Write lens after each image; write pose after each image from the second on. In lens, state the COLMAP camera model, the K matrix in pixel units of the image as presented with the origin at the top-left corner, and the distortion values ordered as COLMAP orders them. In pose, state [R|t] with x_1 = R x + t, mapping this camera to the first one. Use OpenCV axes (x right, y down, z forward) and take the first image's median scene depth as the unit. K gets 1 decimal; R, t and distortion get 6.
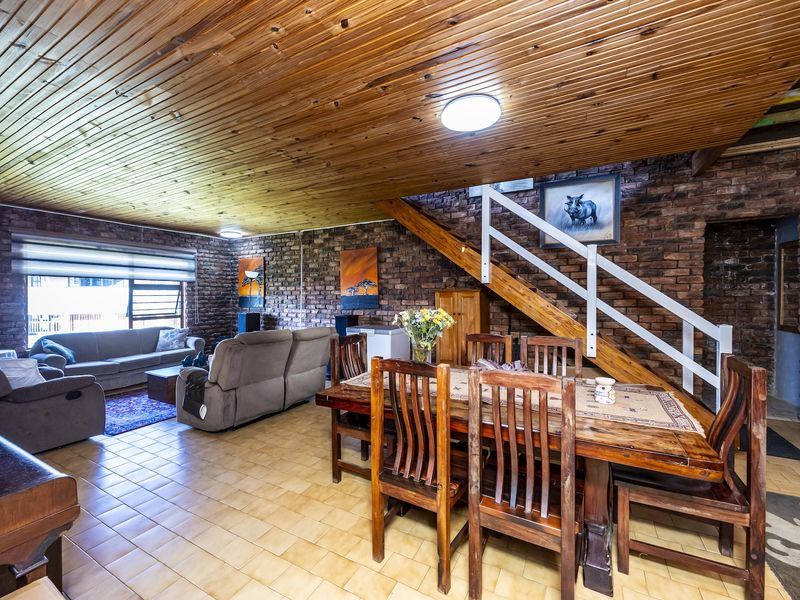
lens RADIAL K [[343.4, 0, 400.0], [0, 343.4, 300.0], [0, 0, 1]] dist [-0.001448, 0.000036]
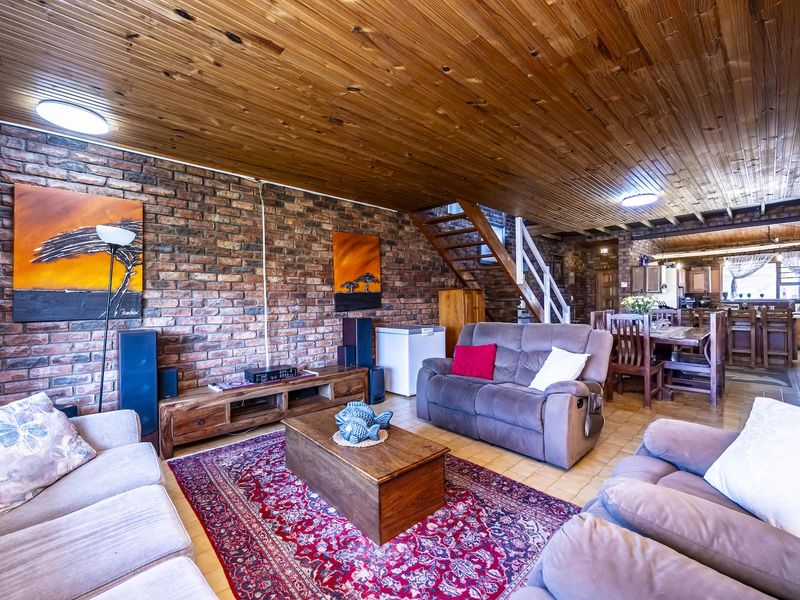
lens RADIAL K [[343.4, 0, 400.0], [0, 343.4, 300.0], [0, 0, 1]] dist [-0.001448, 0.000036]
pose [[0.320947, 0.002604, 0.947094, -0.782326], [0.022772, 0.999686, -0.010466, 0.013273], [-0.946823, 0.024926, 0.320787, 0.610161]]
